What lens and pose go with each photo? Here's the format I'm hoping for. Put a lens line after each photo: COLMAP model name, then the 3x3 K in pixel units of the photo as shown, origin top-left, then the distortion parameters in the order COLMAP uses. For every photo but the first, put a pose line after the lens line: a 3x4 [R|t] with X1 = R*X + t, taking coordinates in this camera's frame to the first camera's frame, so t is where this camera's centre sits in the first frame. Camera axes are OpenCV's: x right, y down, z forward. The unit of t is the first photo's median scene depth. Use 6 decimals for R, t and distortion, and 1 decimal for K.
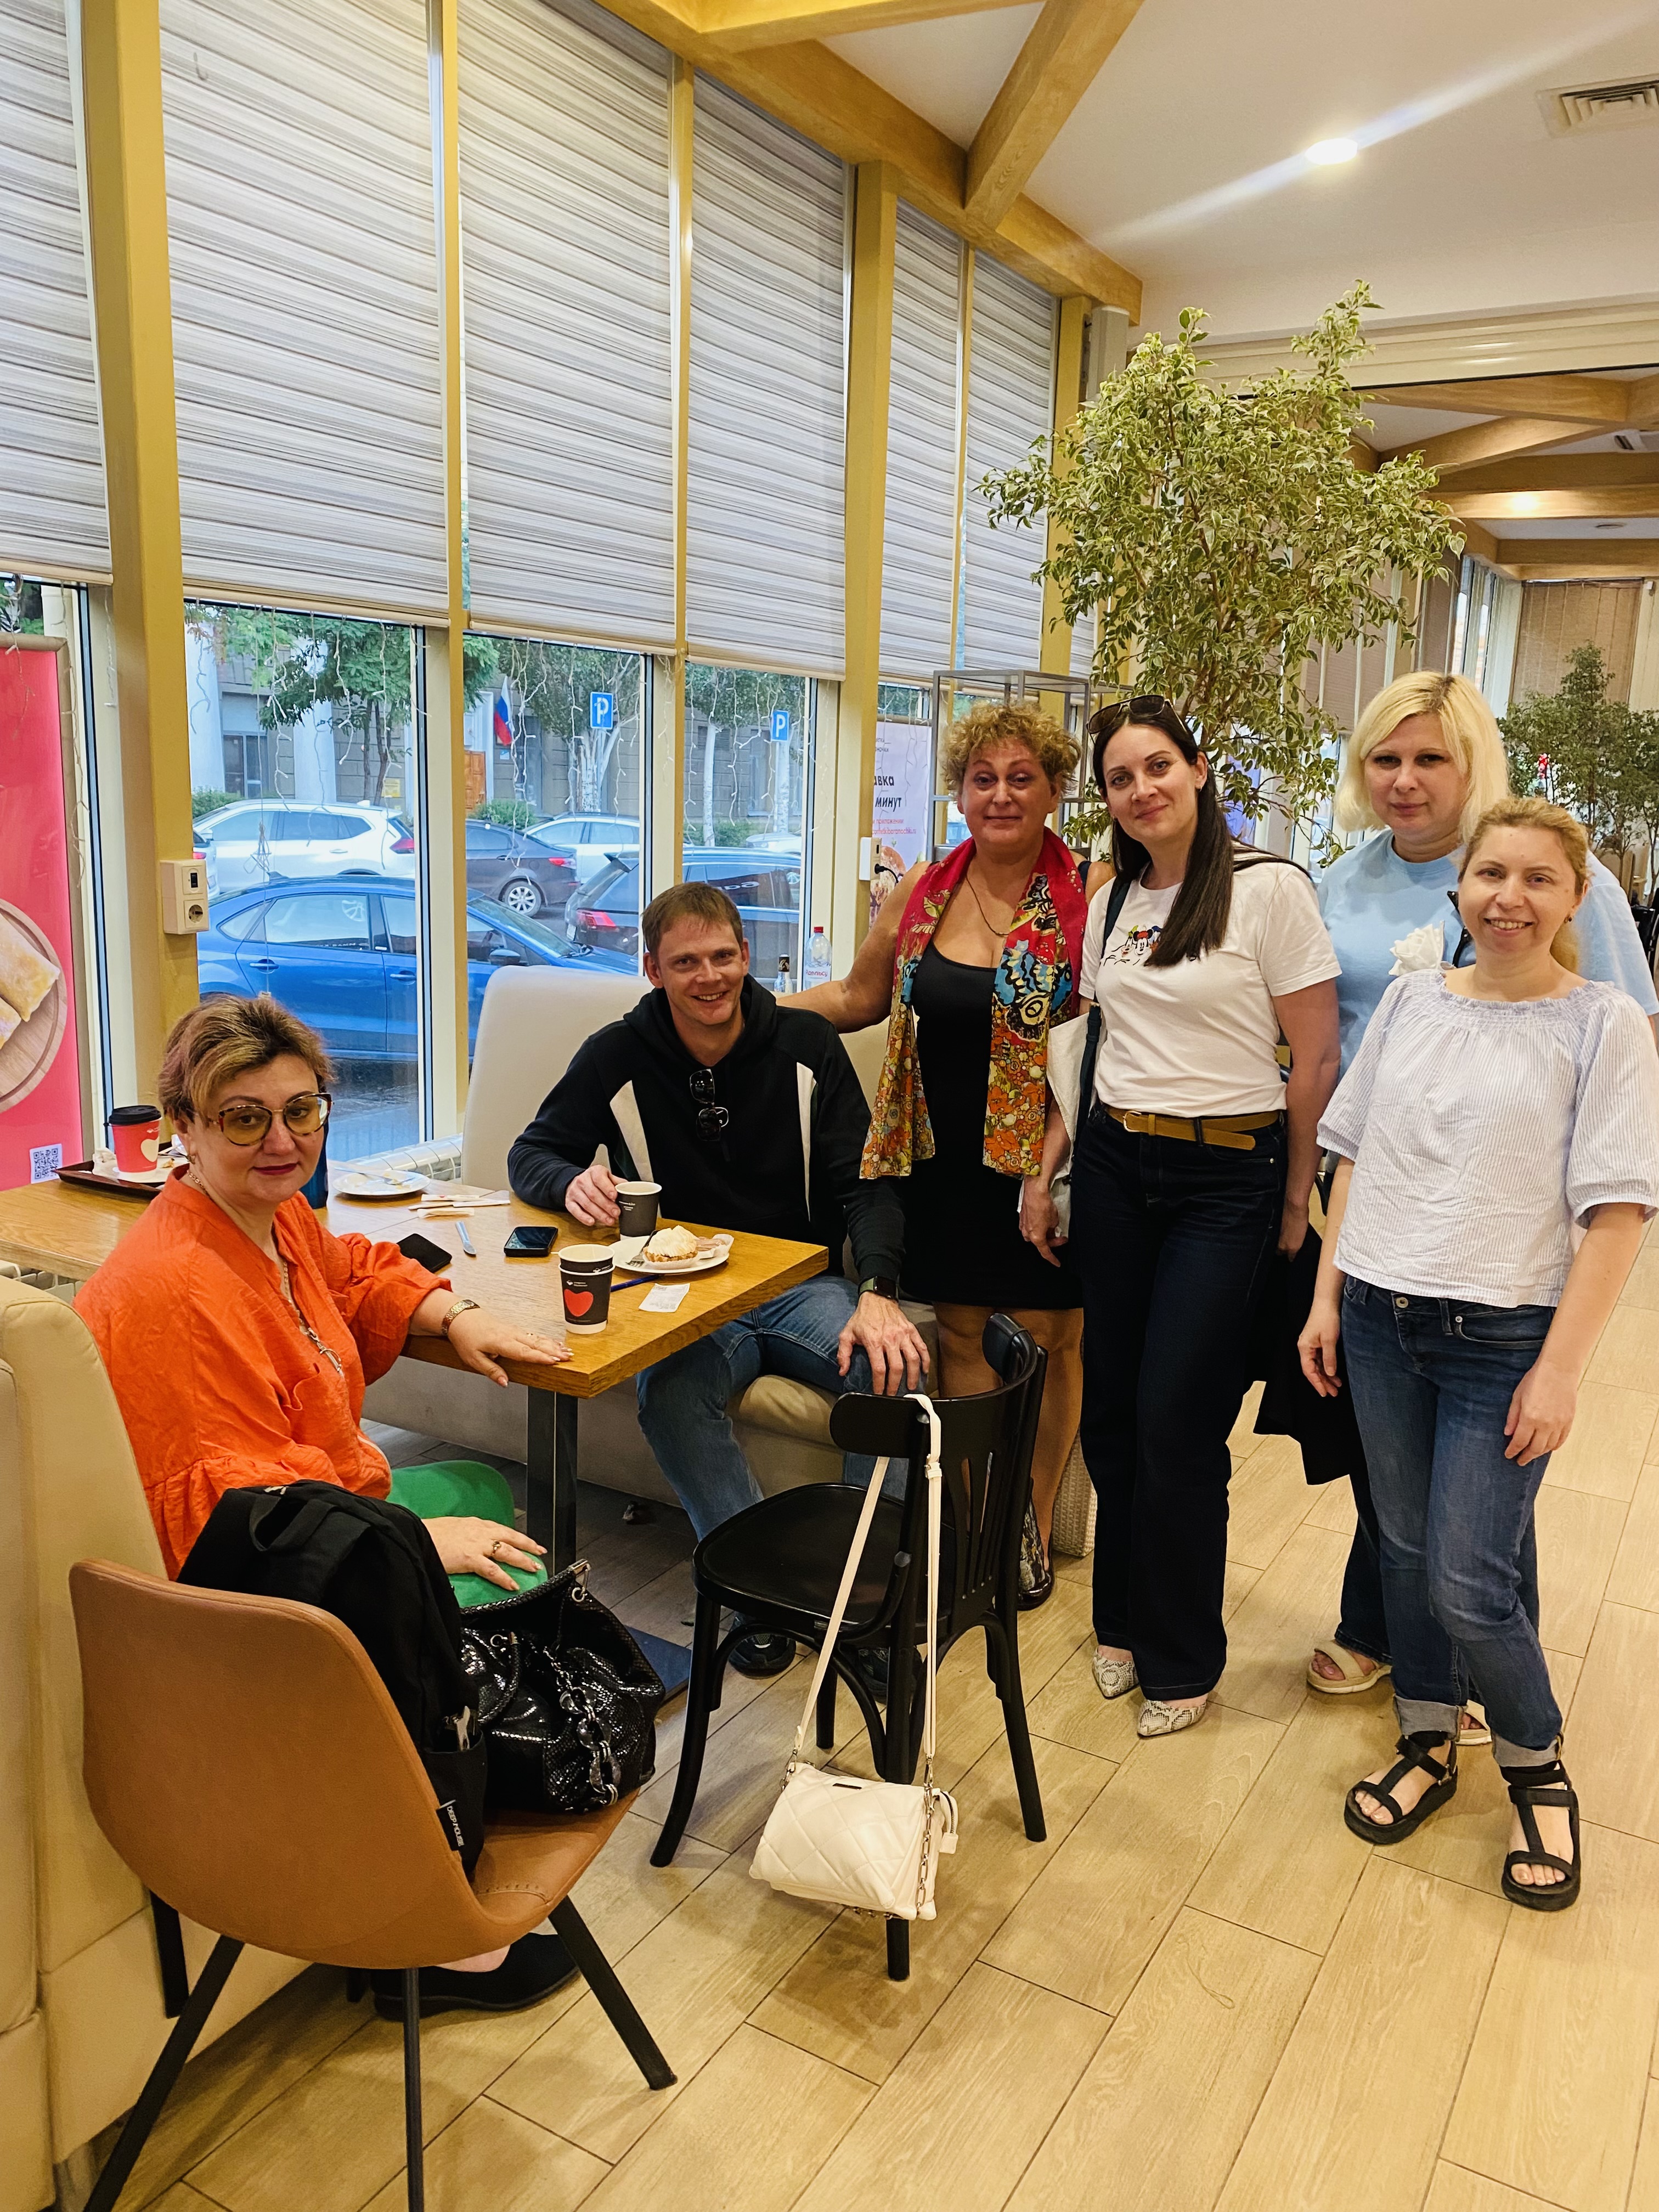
lens RADIAL K [[1670.0, 0, 856.8], [0, 1670.0, 1110.3], [0, 0, 1]] dist [0.113397, -0.283683]
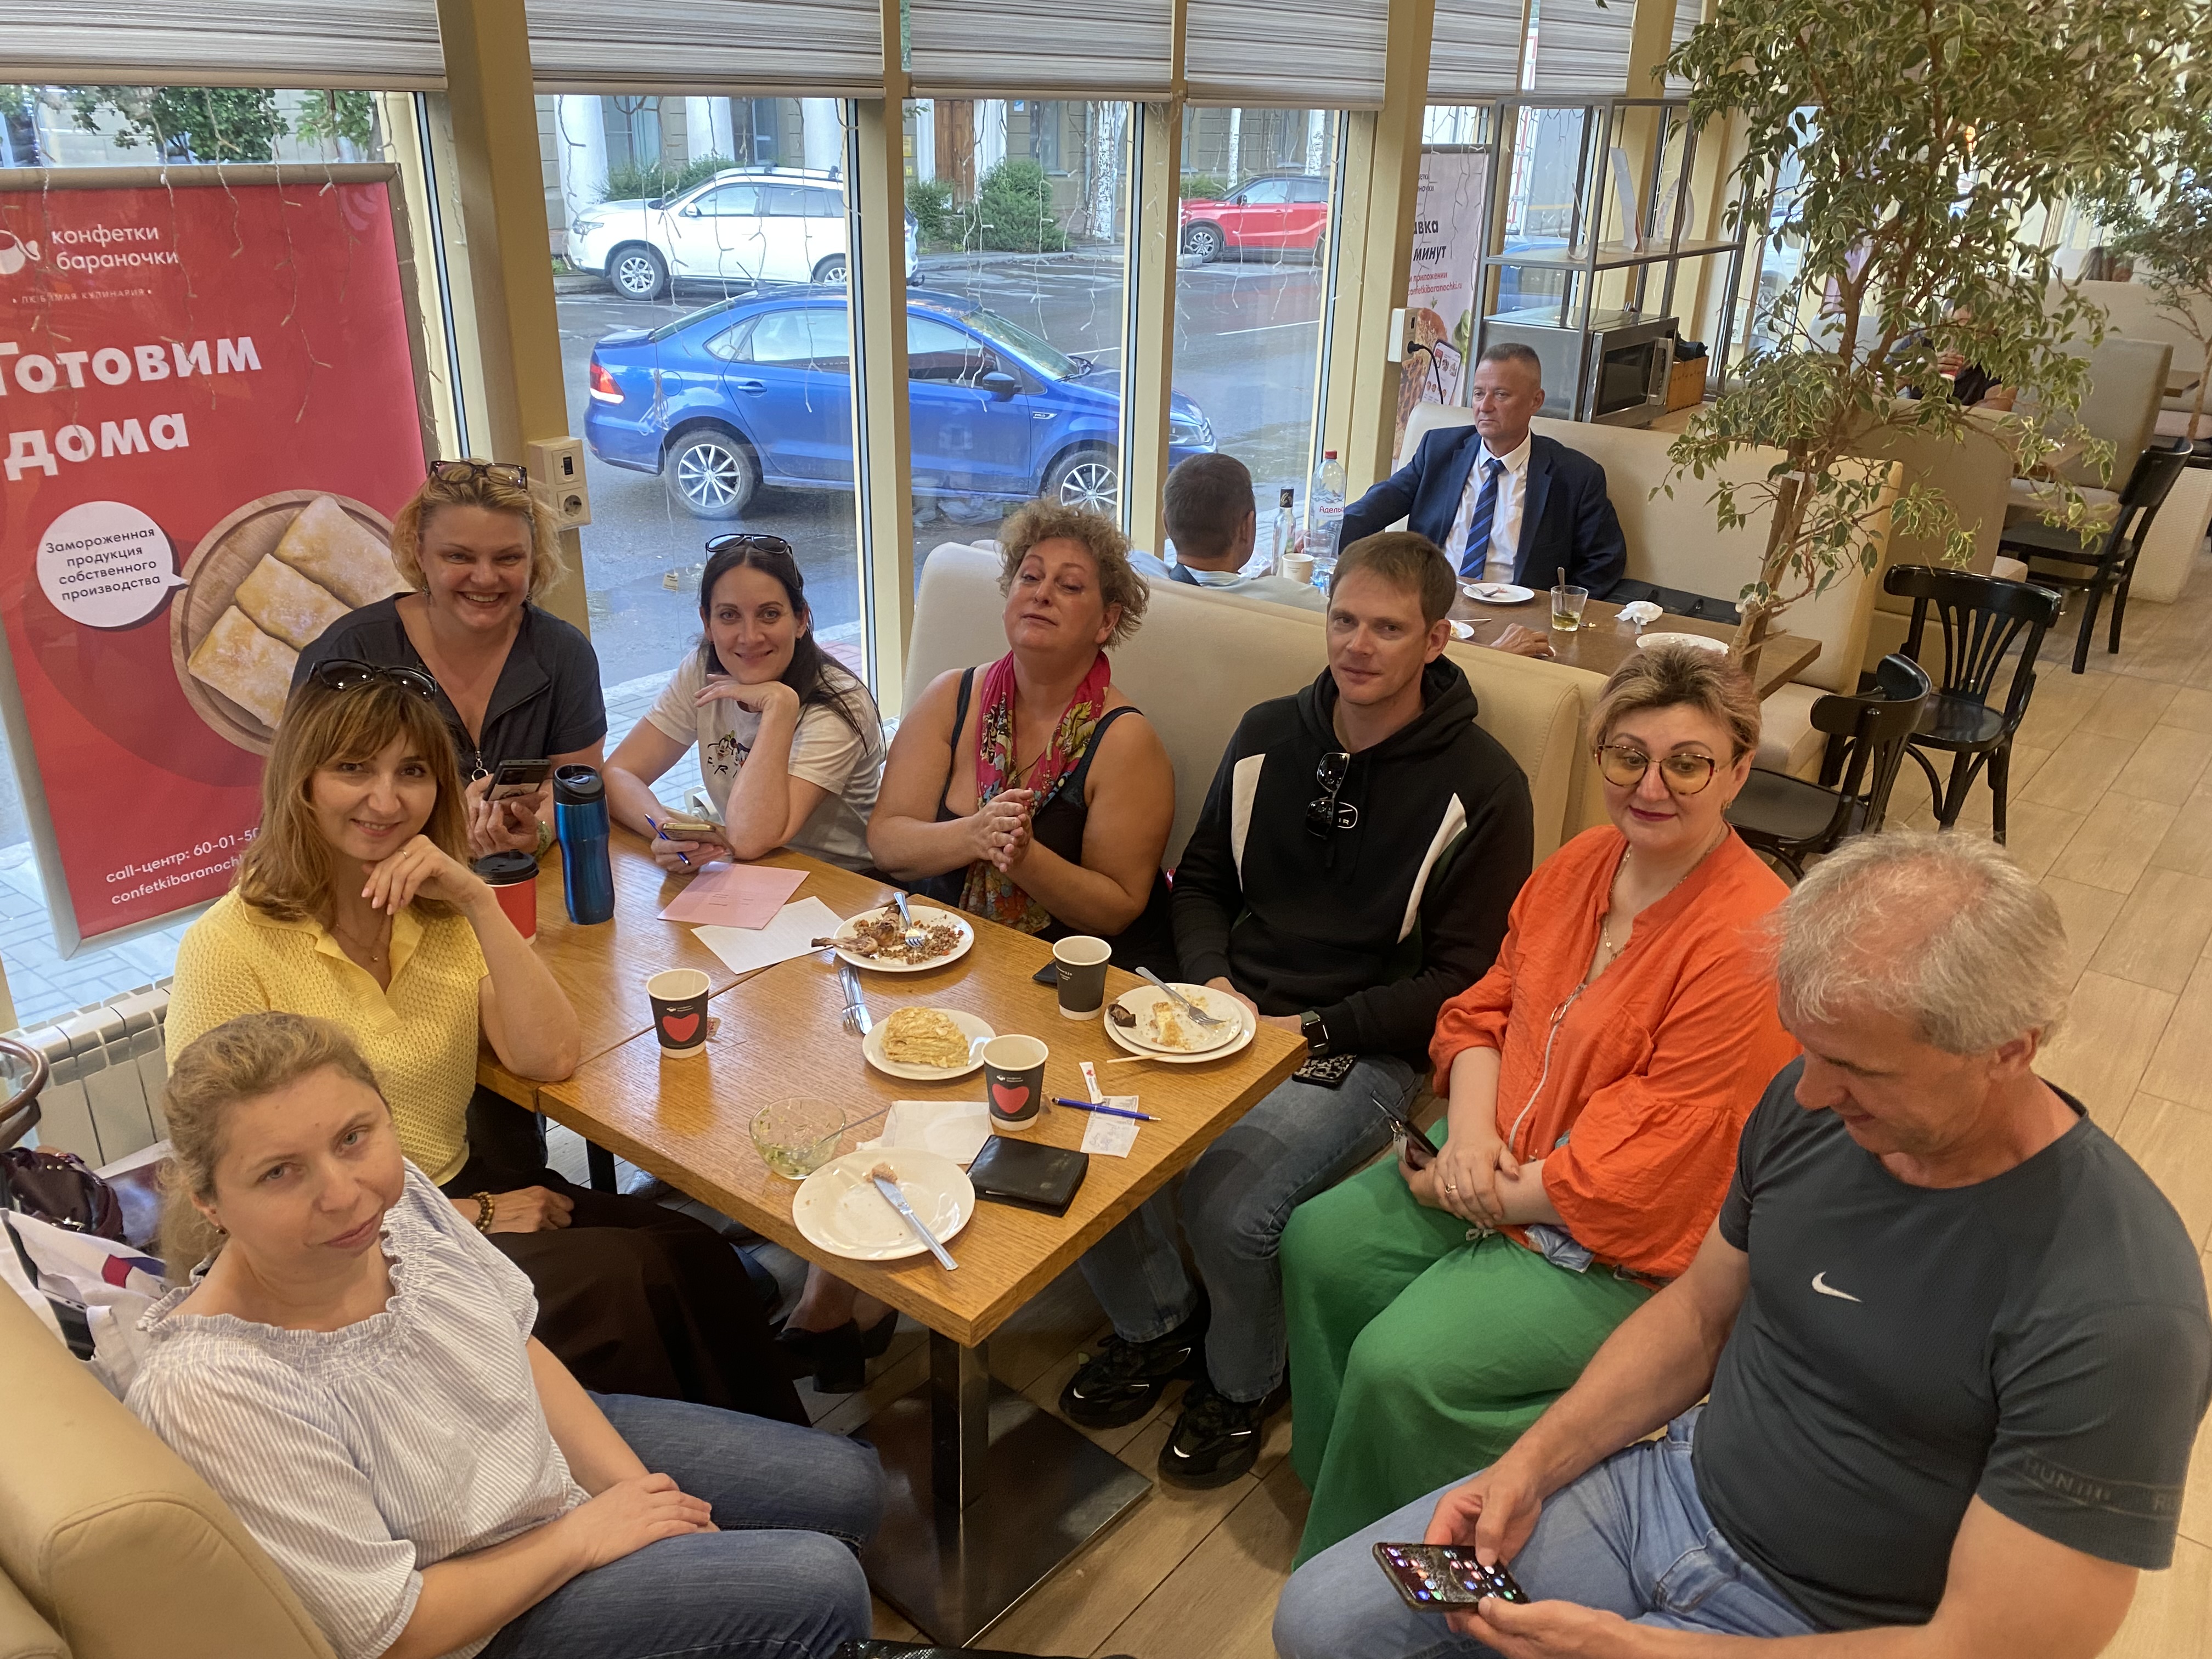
lens RADIAL K [[1694.2, 0, 1103.5], [0, 1694.2, 828.5], [0, 0, 1]] dist [0.051765, -0.083079]
pose [[0.987151, 0.050677, -0.151544, 0.001813], [-0.019229, 0.979160, 0.202176, -0.075245], [0.158631, -0.196664, 0.967553, 0.107336]]
